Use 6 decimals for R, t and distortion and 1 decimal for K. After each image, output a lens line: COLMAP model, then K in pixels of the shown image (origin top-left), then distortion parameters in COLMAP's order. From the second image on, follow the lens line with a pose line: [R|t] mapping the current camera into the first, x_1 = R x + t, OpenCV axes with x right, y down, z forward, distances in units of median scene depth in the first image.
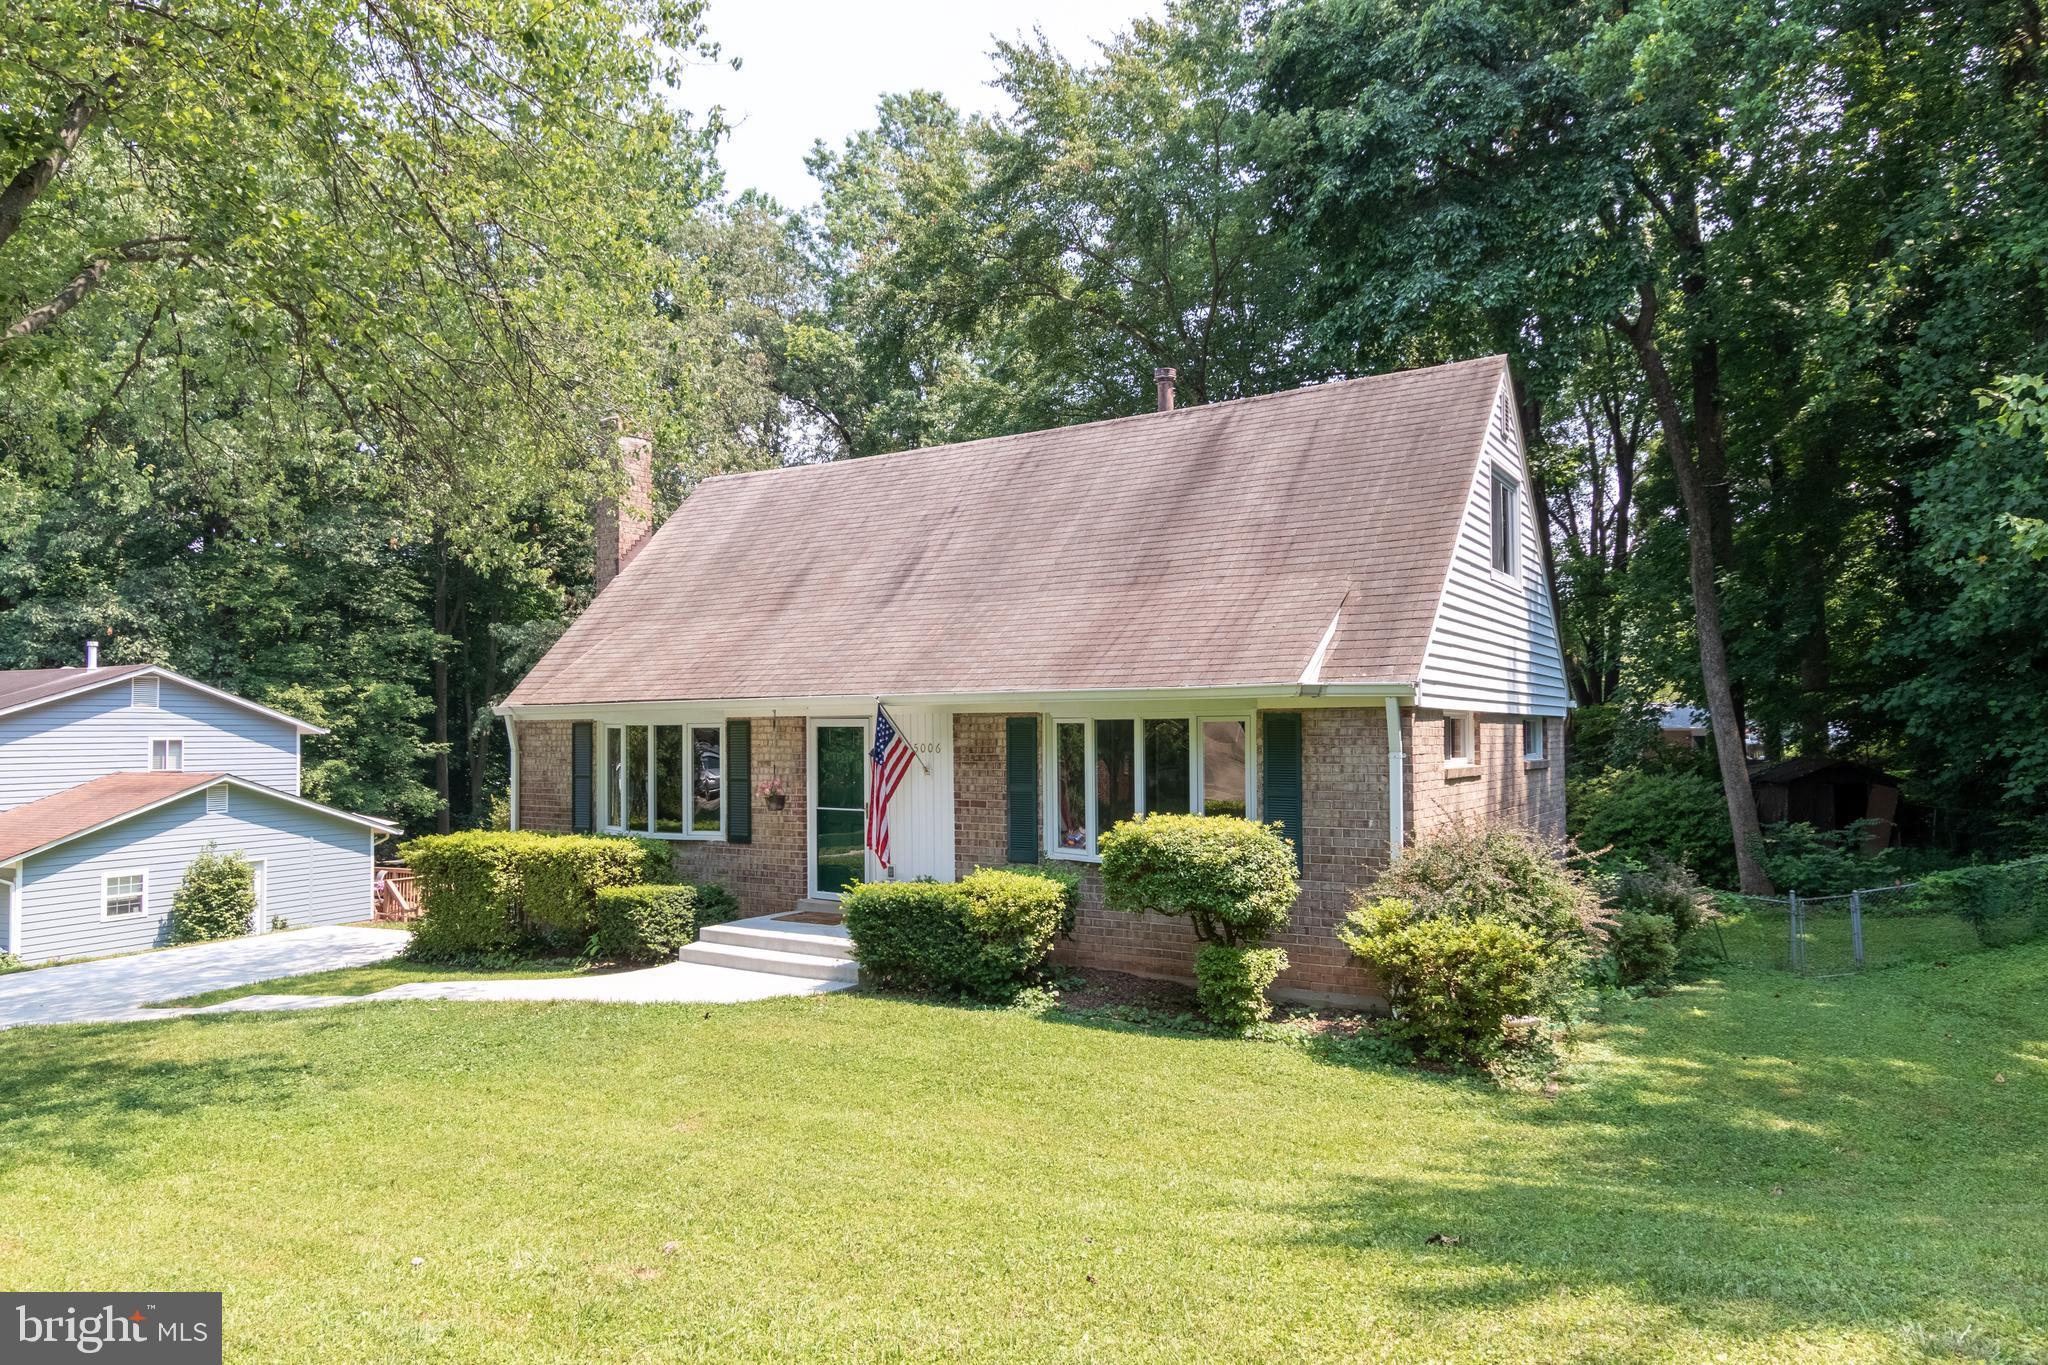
lens RADIAL K [[1309.6, 0, 1017.8], [0, 1309.6, 733.3], [0, 0, 1]] dist [0.003298, 0.000833]
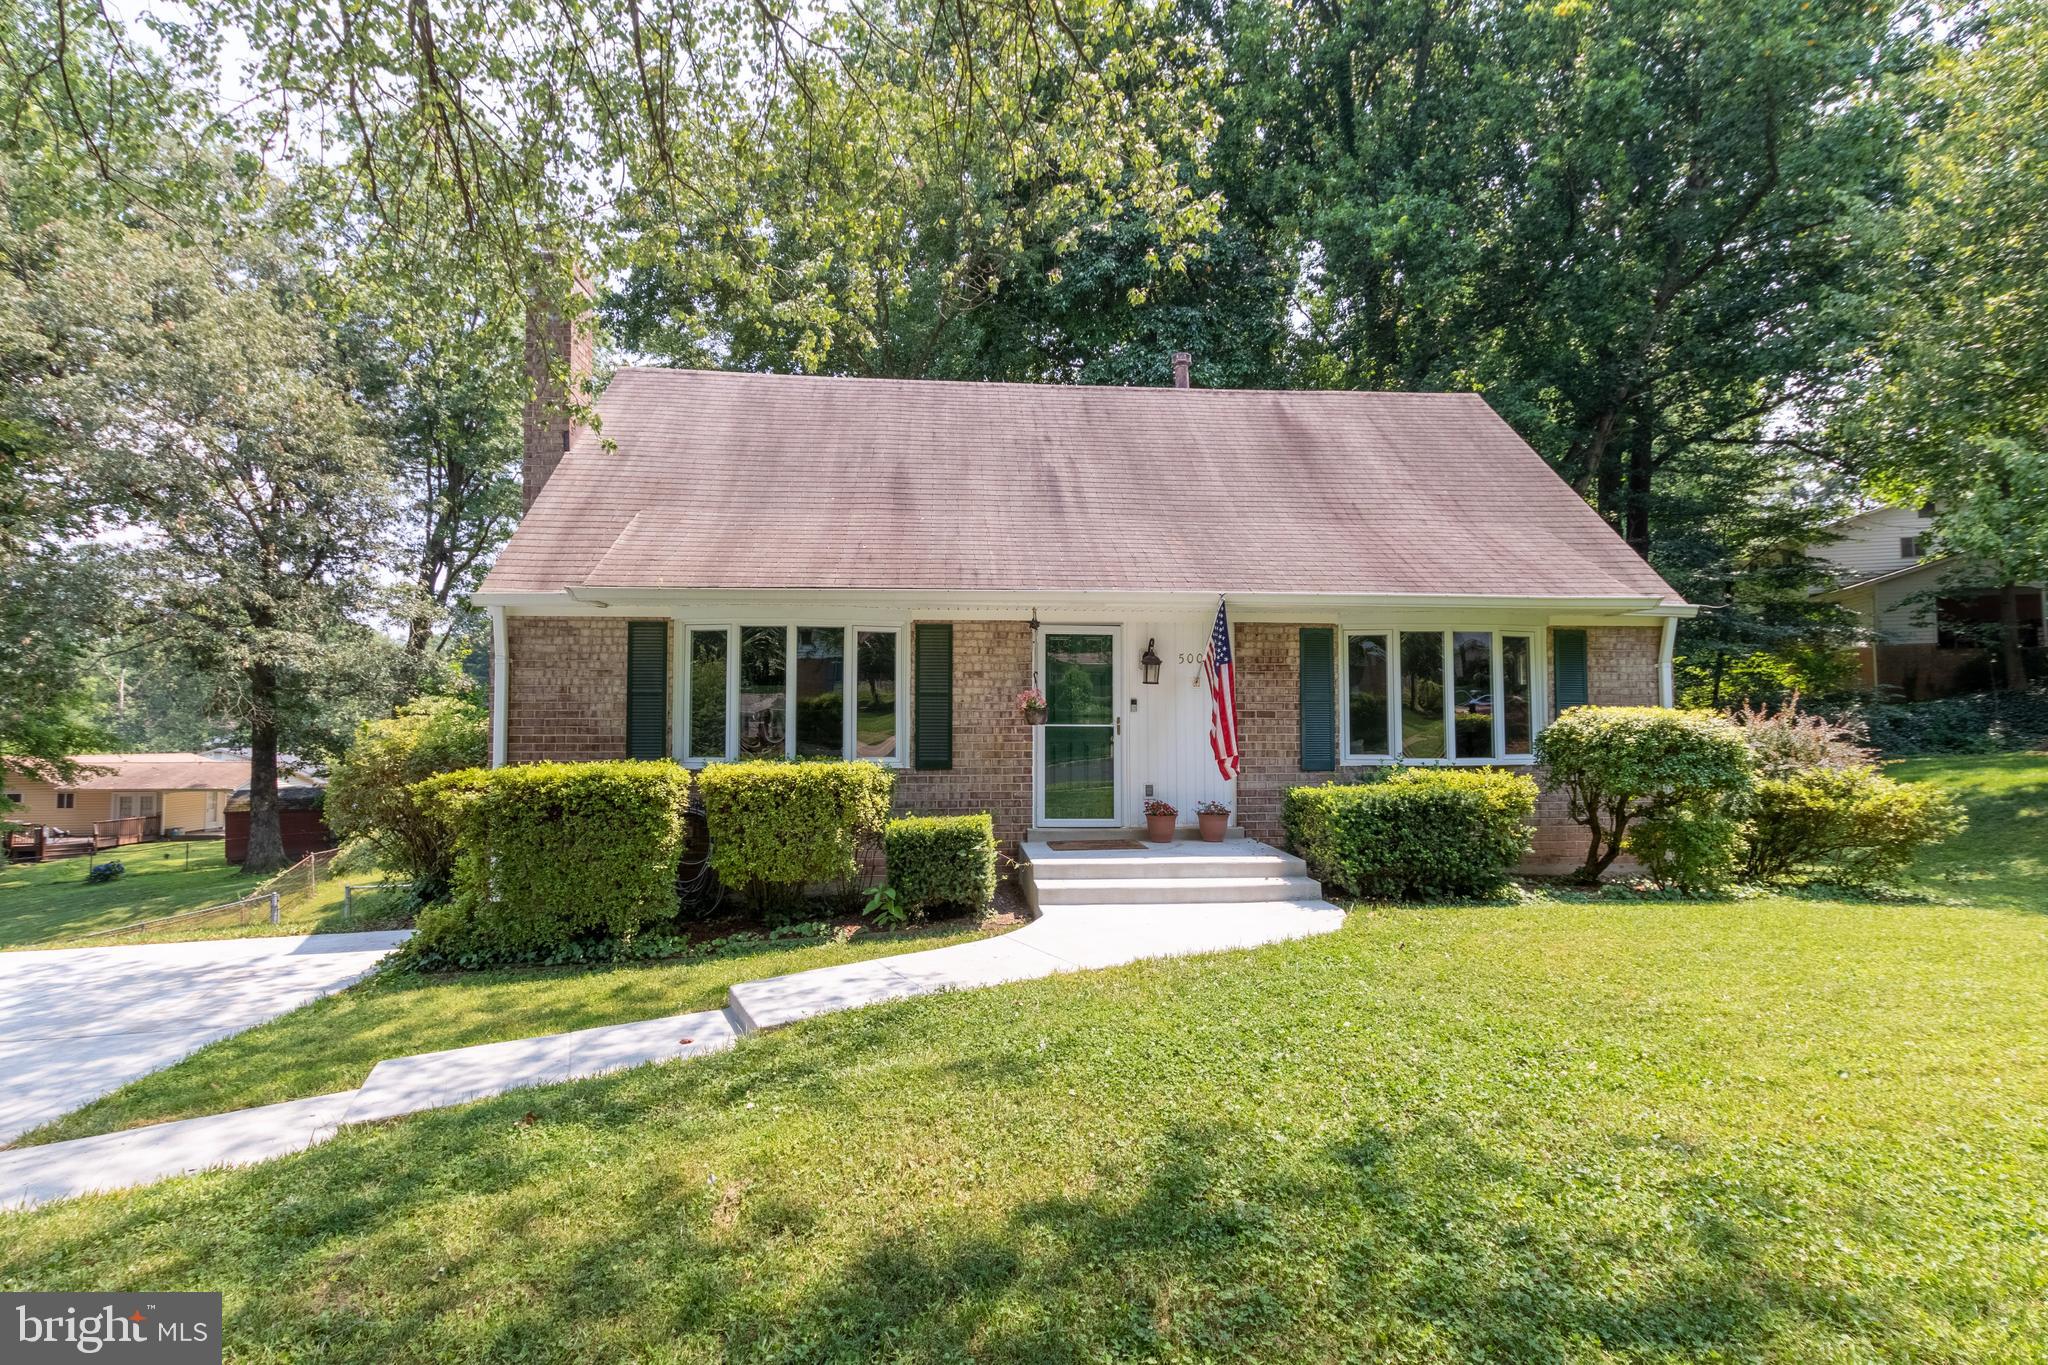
lens RADIAL K [[946.3, 0, 1015.1], [0, 946.3, 700.9], [0, 0, 1]] dist [0.016789, -0.000339]
pose [[0.795445, 0.032013, 0.605179, -0.537063], [-0.001928, 0.998732, -0.050297, 0.070077], [-0.606022, 0.038842, 0.794499, 0.481536]]
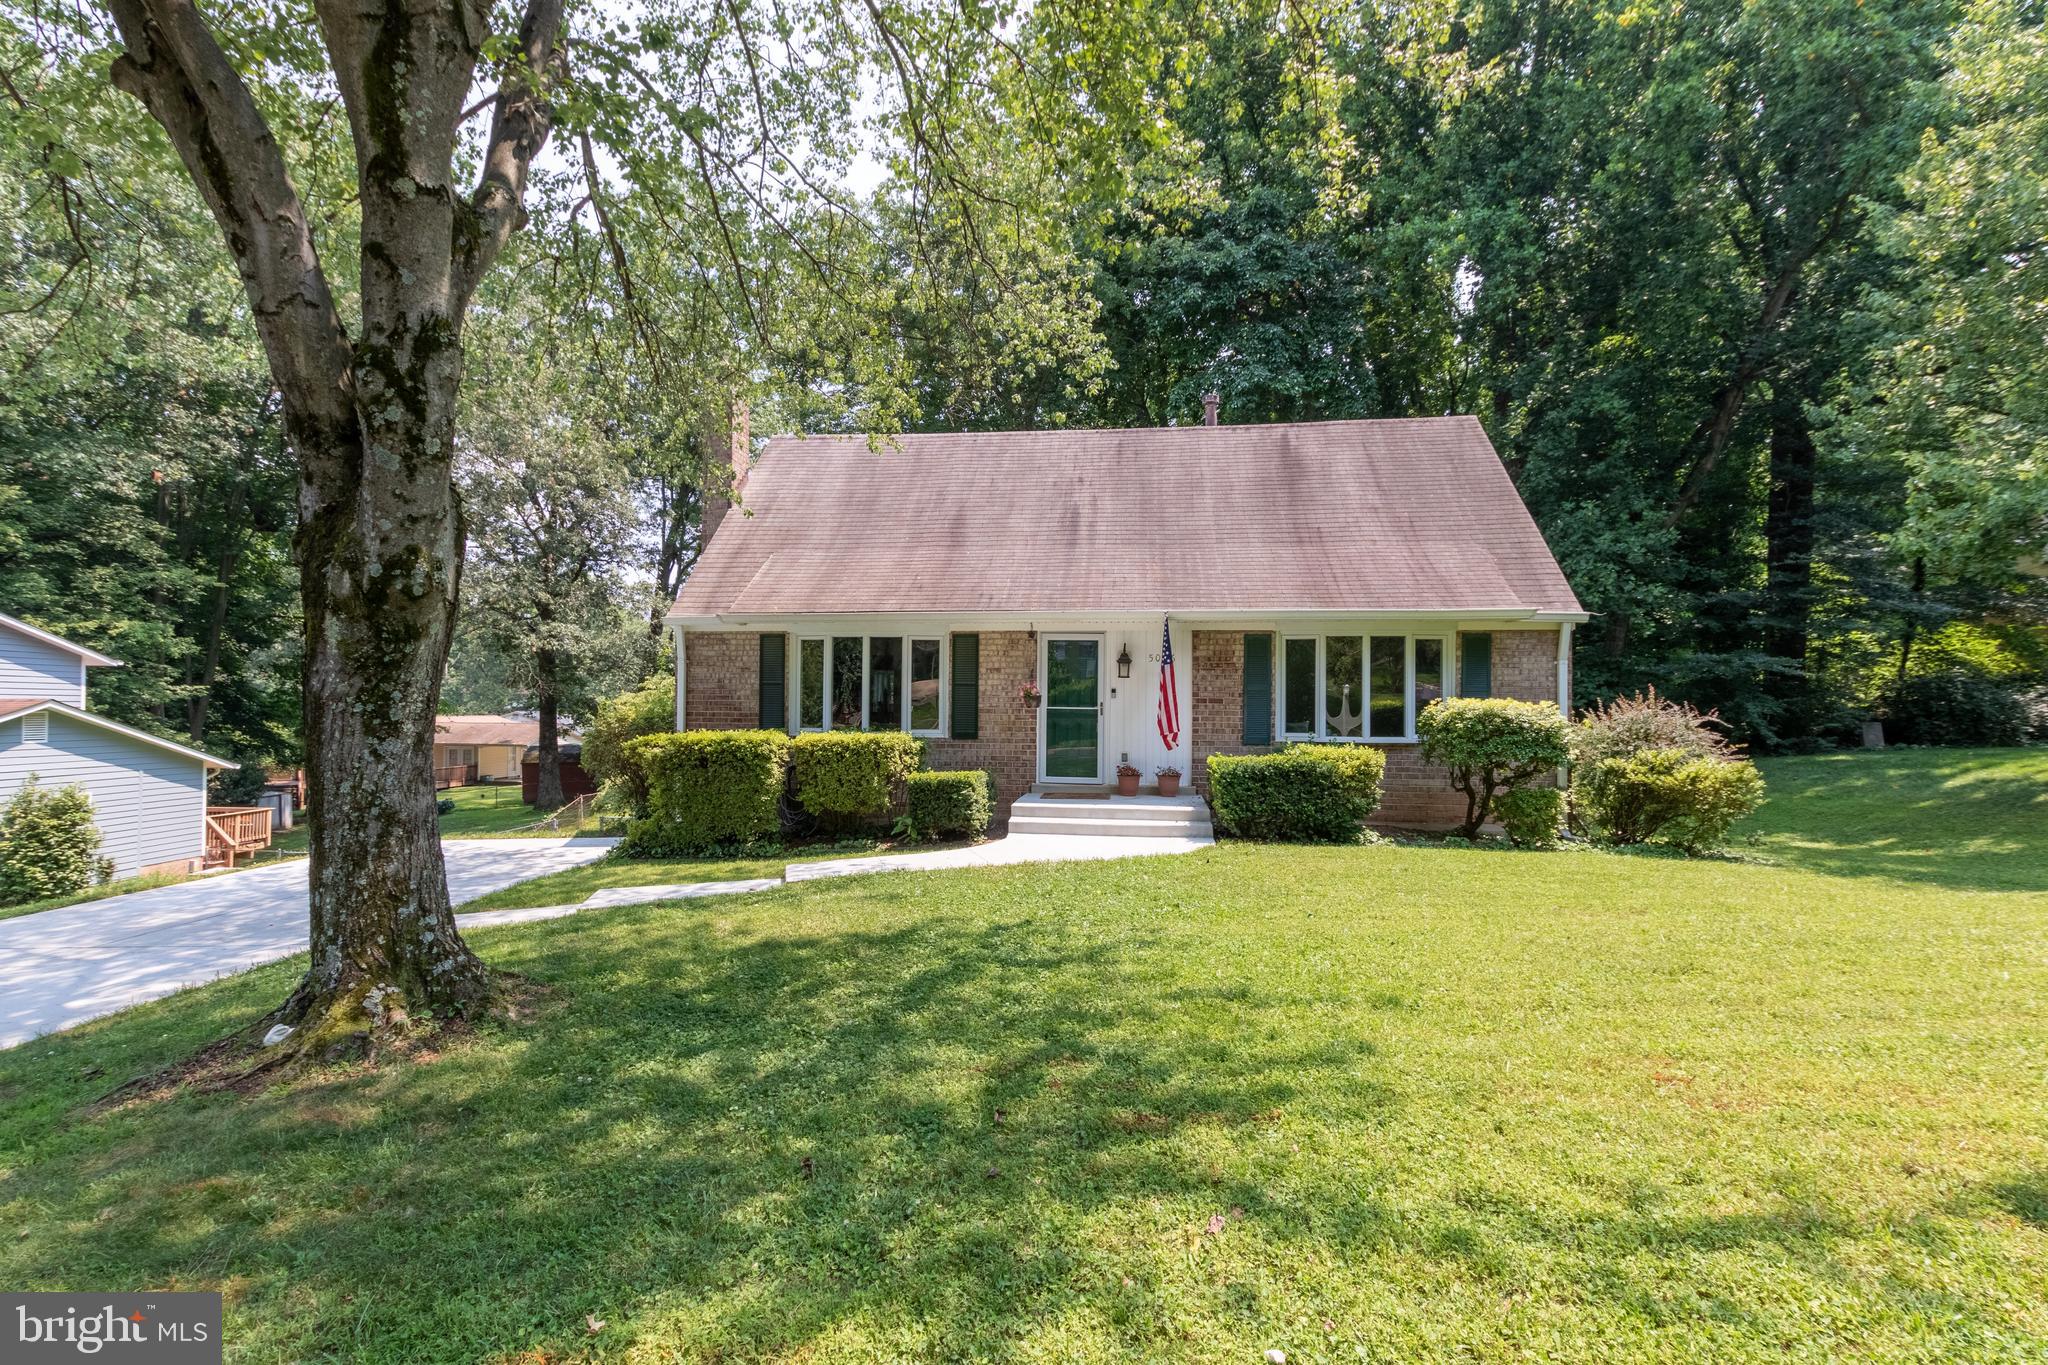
lens RADIAL K [[946.3, 0, 1015.1], [0, 946.3, 700.9], [0, 0, 1]] dist [0.016789, -0.000339]
pose [[0.903823, 0.019500, 0.427462, -0.530444], [-0.013824, 0.999770, -0.016380, 0.062876], [-0.427683, 0.008895, 0.903885, 0.216314]]
